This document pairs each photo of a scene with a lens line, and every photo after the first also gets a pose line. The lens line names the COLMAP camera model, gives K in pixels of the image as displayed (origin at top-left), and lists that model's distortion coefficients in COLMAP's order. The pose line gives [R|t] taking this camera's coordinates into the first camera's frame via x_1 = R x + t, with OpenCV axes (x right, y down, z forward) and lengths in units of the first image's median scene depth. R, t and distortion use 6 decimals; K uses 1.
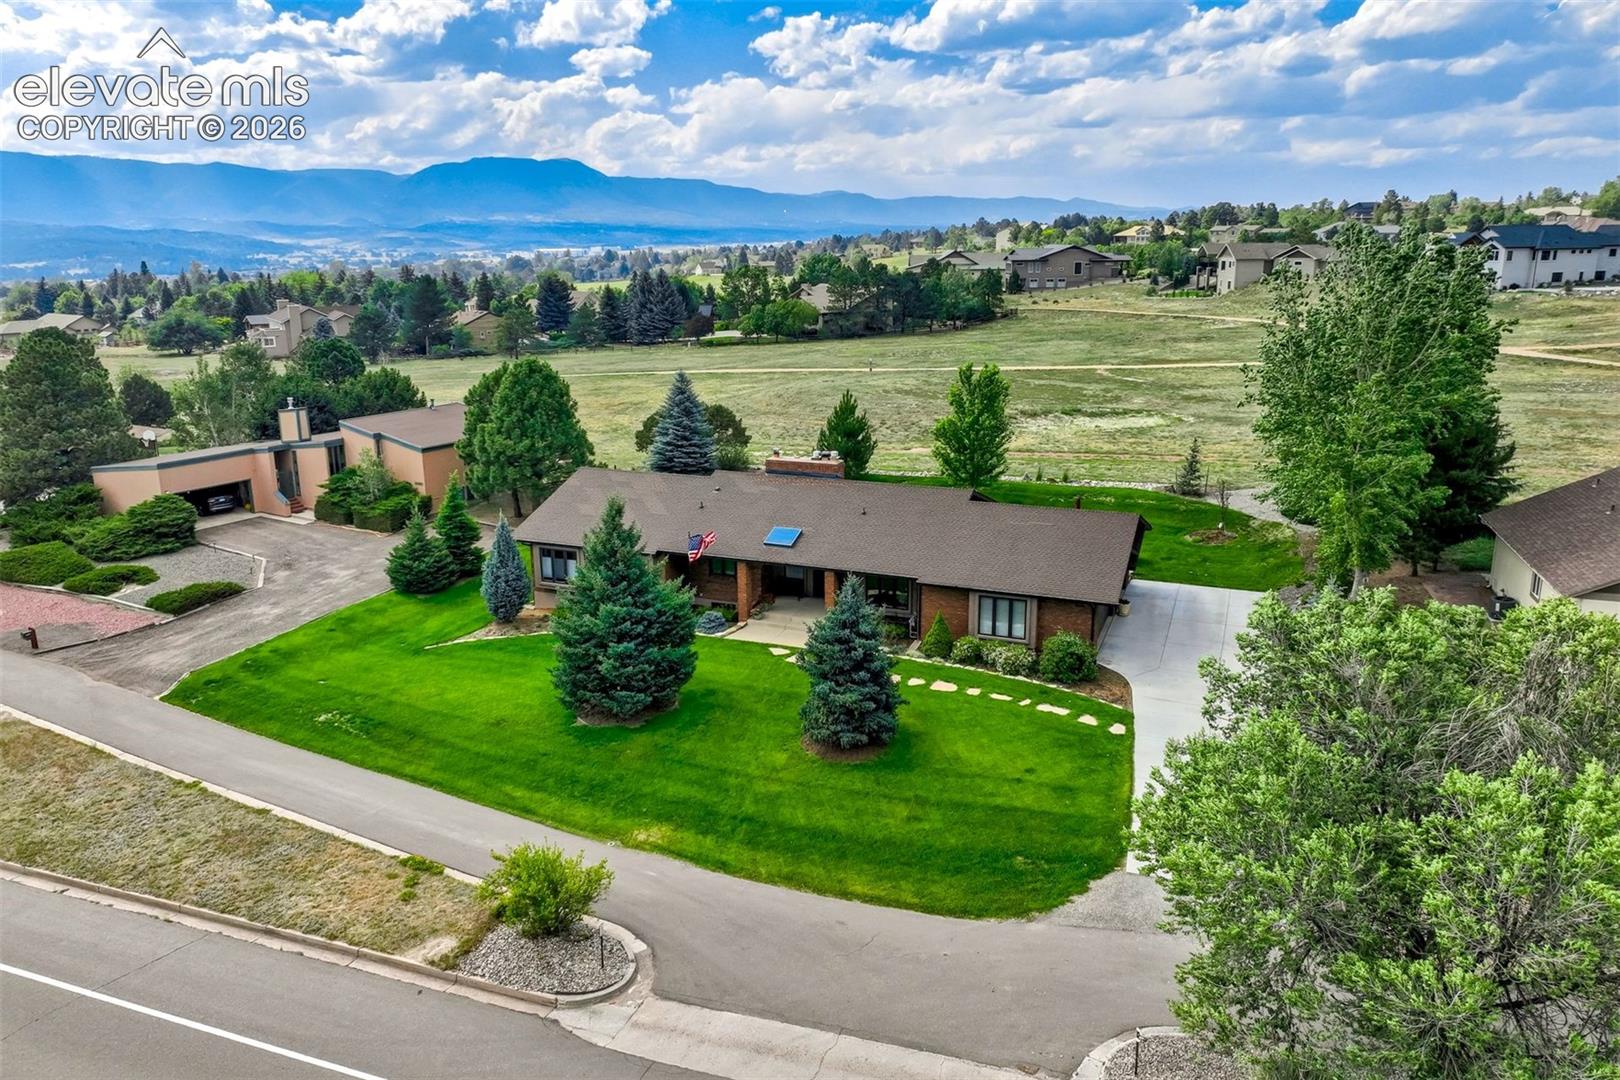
lens RADIAL K [[1123.2, 0, 810.0], [0, 1123.2, 540.0], [0, 0, 1]] dist [-0.006883, 0.019593]
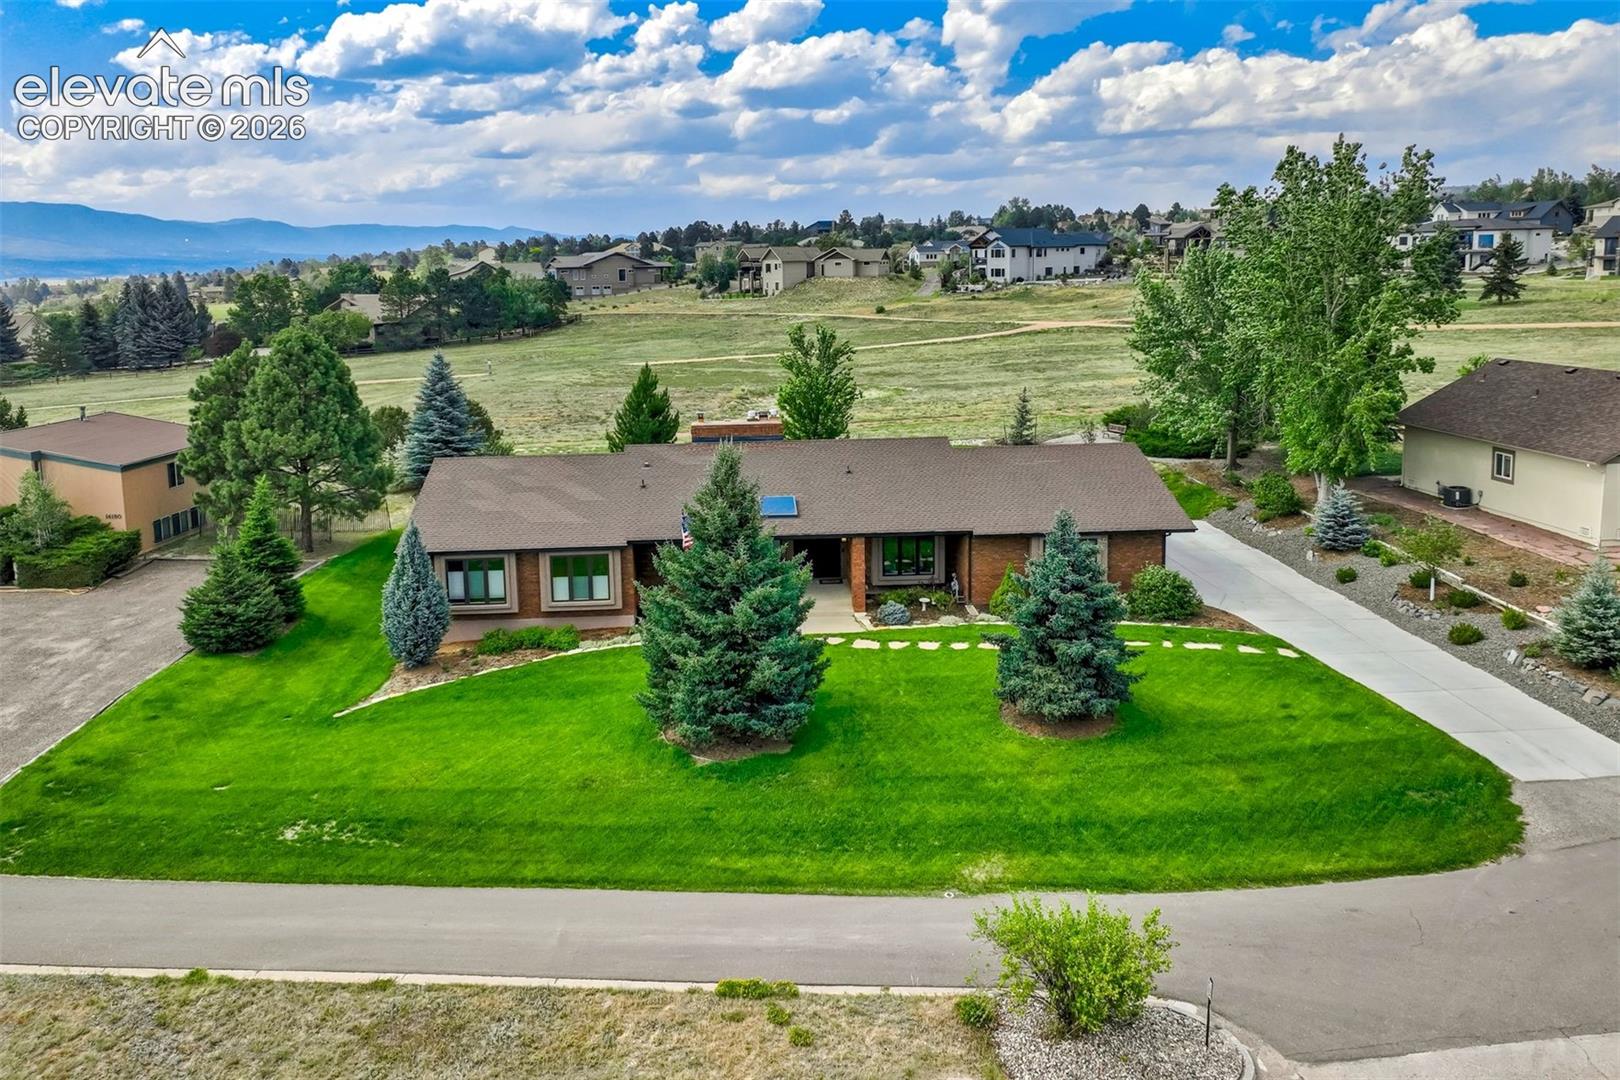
lens RADIAL K [[1123.2, 0, 810.0], [0, 1123.2, 540.0], [0, 0, 1]] dist [-0.006883, 0.019593]
pose [[0.906567, -0.111534, 0.407059, -0.237170], [0.117748, 0.992995, 0.009843, 0.010321], [-0.405305, 0.039007, 0.913349, 0.160416]]
